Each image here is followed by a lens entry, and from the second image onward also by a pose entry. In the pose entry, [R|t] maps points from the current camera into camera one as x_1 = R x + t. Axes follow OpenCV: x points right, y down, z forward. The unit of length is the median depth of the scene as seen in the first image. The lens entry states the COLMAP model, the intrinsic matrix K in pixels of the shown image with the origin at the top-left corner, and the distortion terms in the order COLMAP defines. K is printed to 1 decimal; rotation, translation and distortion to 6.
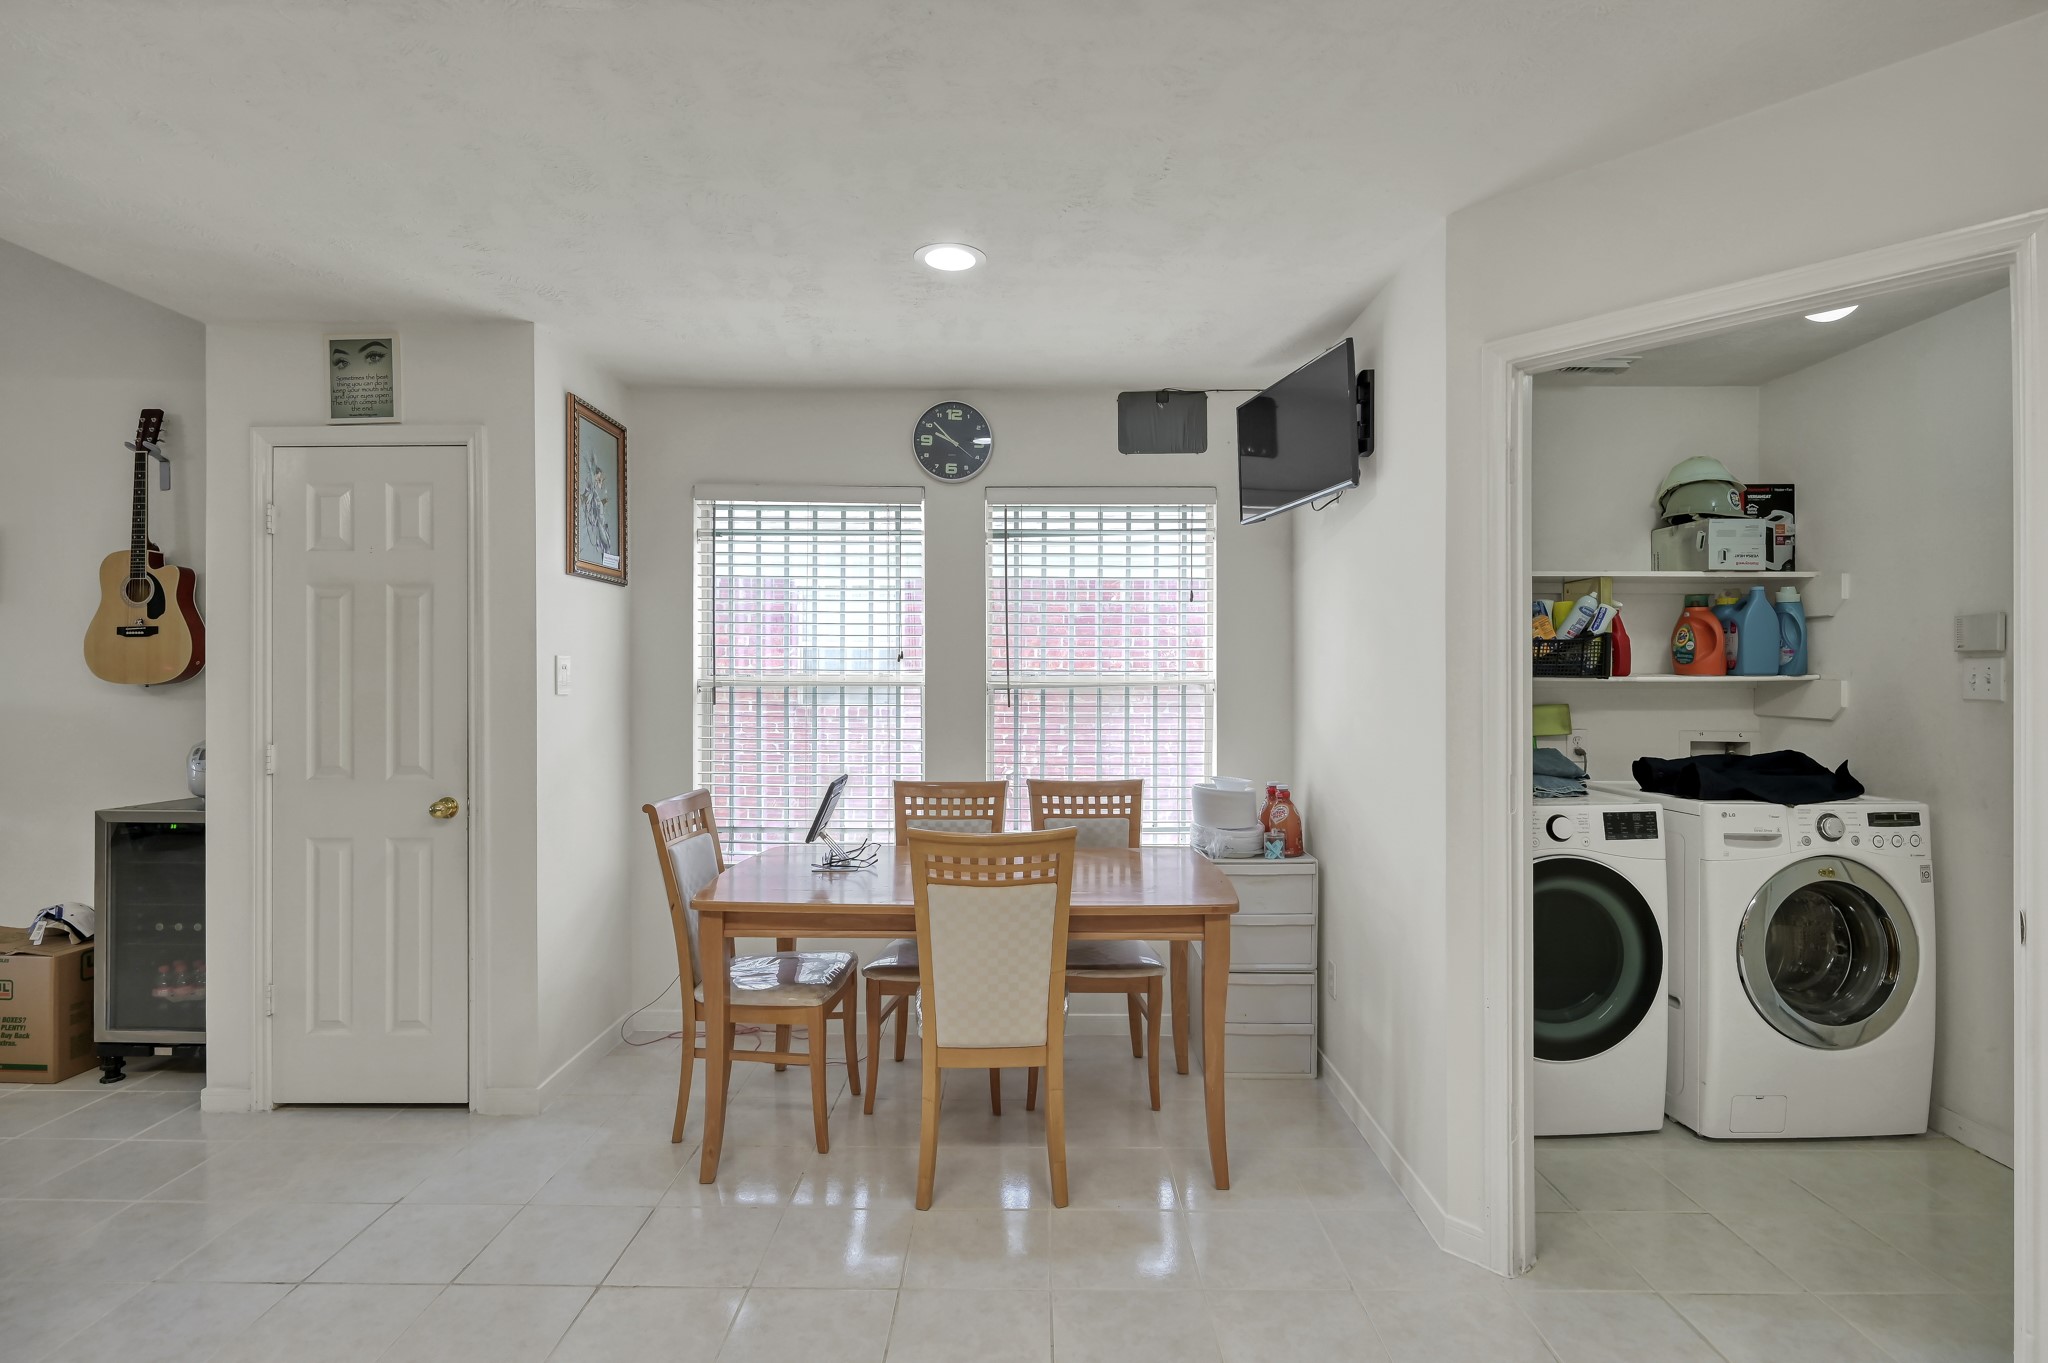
lens RADIAL K [[1012.5, 0, 1022.8], [0, 1012.5, 674.6], [0, 0, 1]] dist [-0.003881, 0.000062]
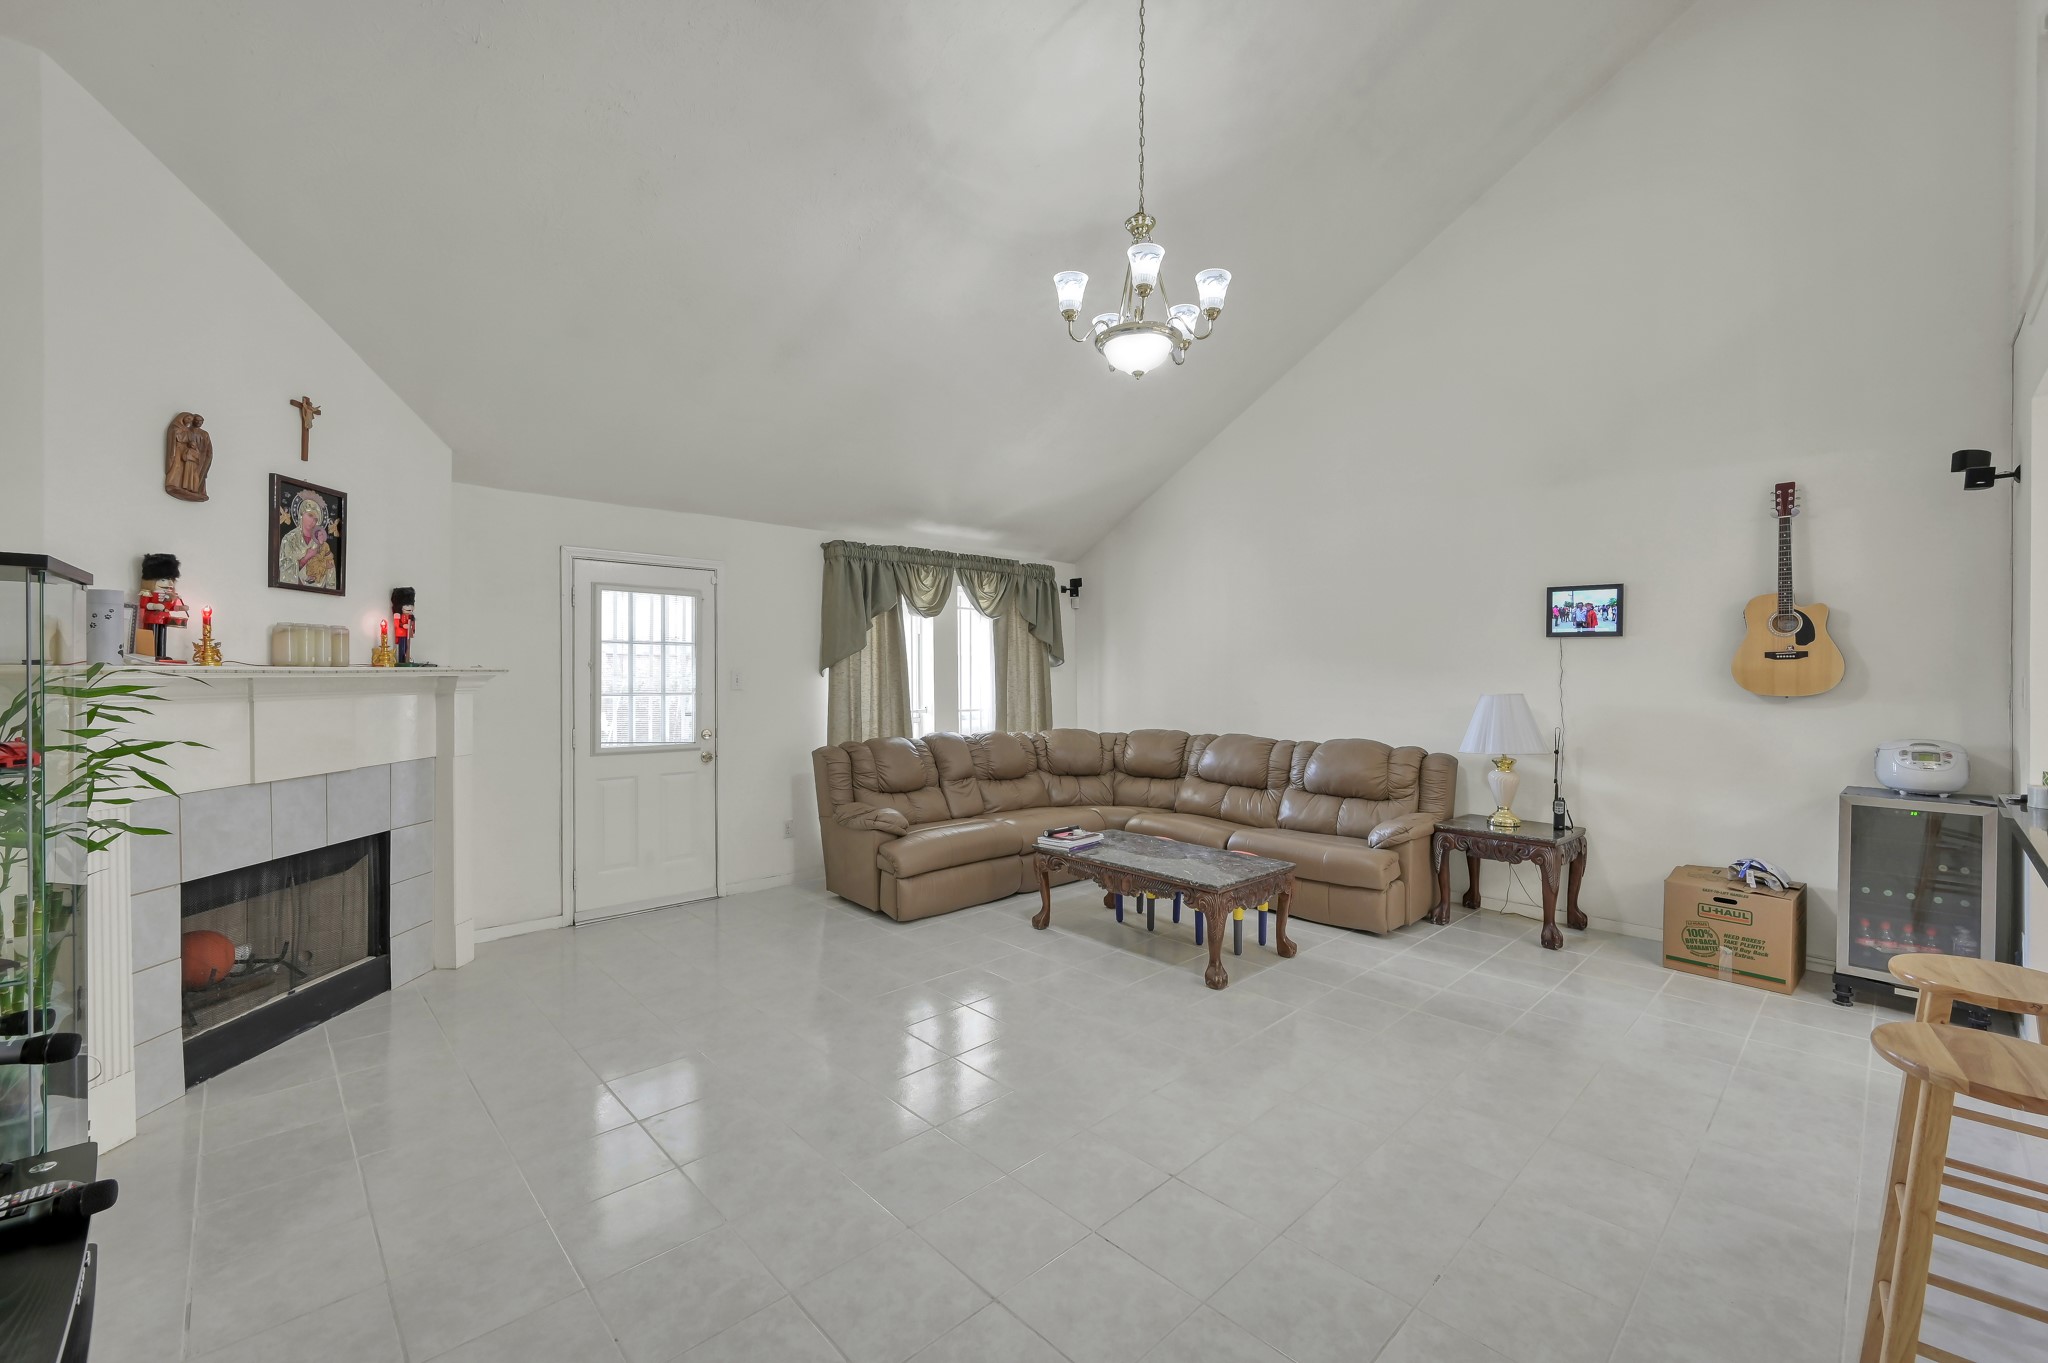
lens RADIAL K [[834.7, 0, 1024.0], [0, 834.7, 681.5], [0, 0, 1]] dist [-0.004166, 0.000270]
pose [[0.691768, 0.010184, -0.722048, -0.784386], [-0.002706, 0.999930, 0.011510, -0.018756], [0.722114, -0.006009, 0.691747, -0.447366]]
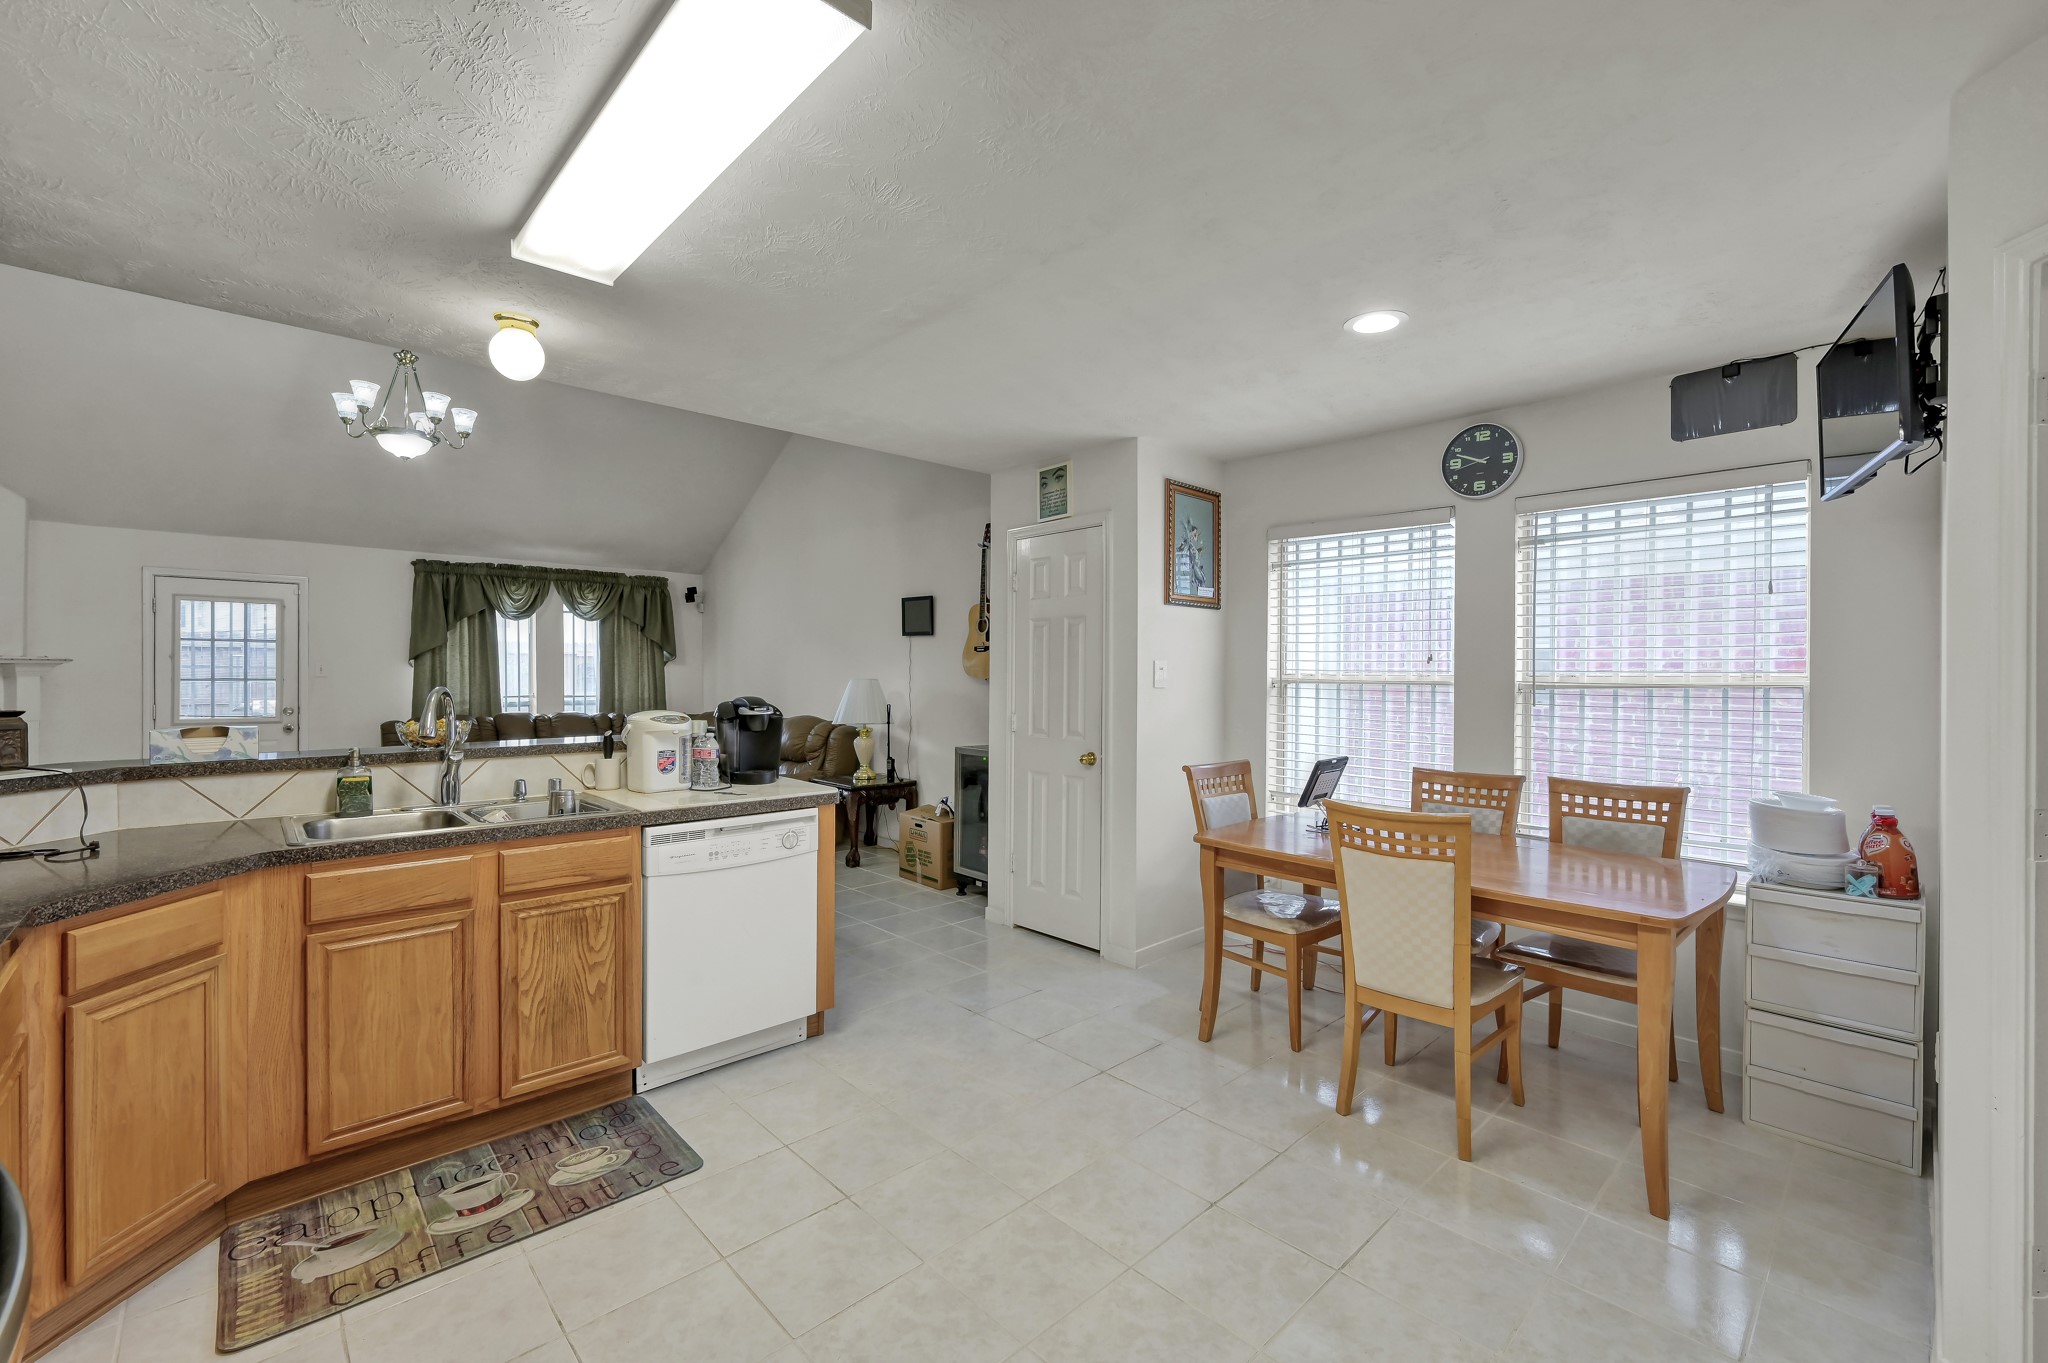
lens RADIAL K [[855.3, 0, 1023.3], [0, 855.3, 676.2], [0, 0, 1]] dist [0.000035, 0.000312]
pose [[0.690132, 0.004947, -0.723666, 0.269680], [-0.003437, 0.999988, 0.003558, -0.000328], [0.723675, 0.000032, 0.690141, 0.008869]]
